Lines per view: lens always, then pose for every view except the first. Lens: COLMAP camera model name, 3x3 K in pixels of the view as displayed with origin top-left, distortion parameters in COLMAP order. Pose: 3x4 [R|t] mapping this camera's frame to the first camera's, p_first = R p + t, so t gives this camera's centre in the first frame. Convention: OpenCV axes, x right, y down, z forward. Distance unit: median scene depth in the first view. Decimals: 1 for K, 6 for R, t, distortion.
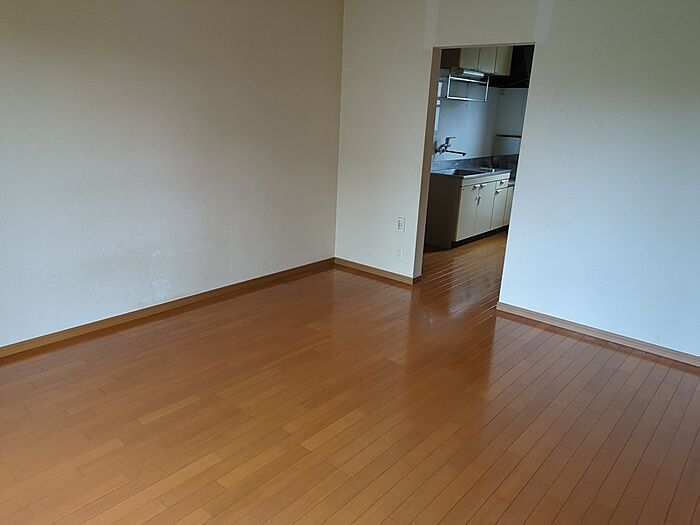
lens RADIAL K [[519.6, 0, 350.3], [0, 519.6, 263.5], [0, 0, 1]] dist [0.015964, -0.015699]
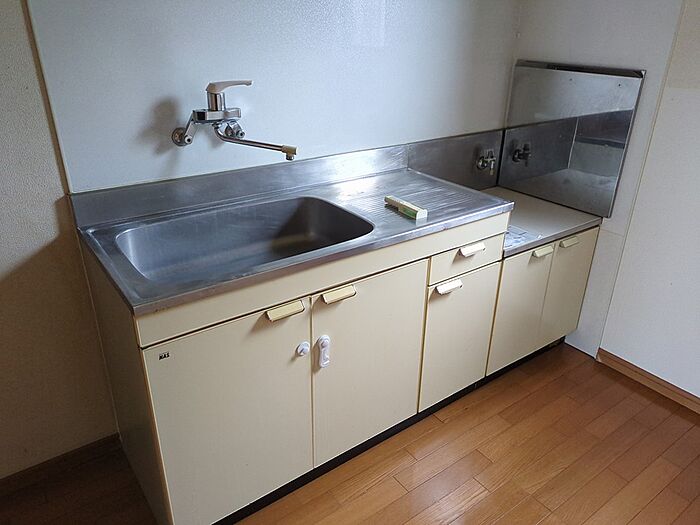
lens RADIAL K [[519.6, 0, 349.9], [0, 519.6, 261.1], [0, 0, 1]] dist [0.015964, -0.015699]
pose [[0.975282, 0.070663, -0.209361, 0.294326], [-0.043085, 0.990115, 0.133474, -0.187627], [0.216723, -0.121155, 0.968686, 0.740121]]
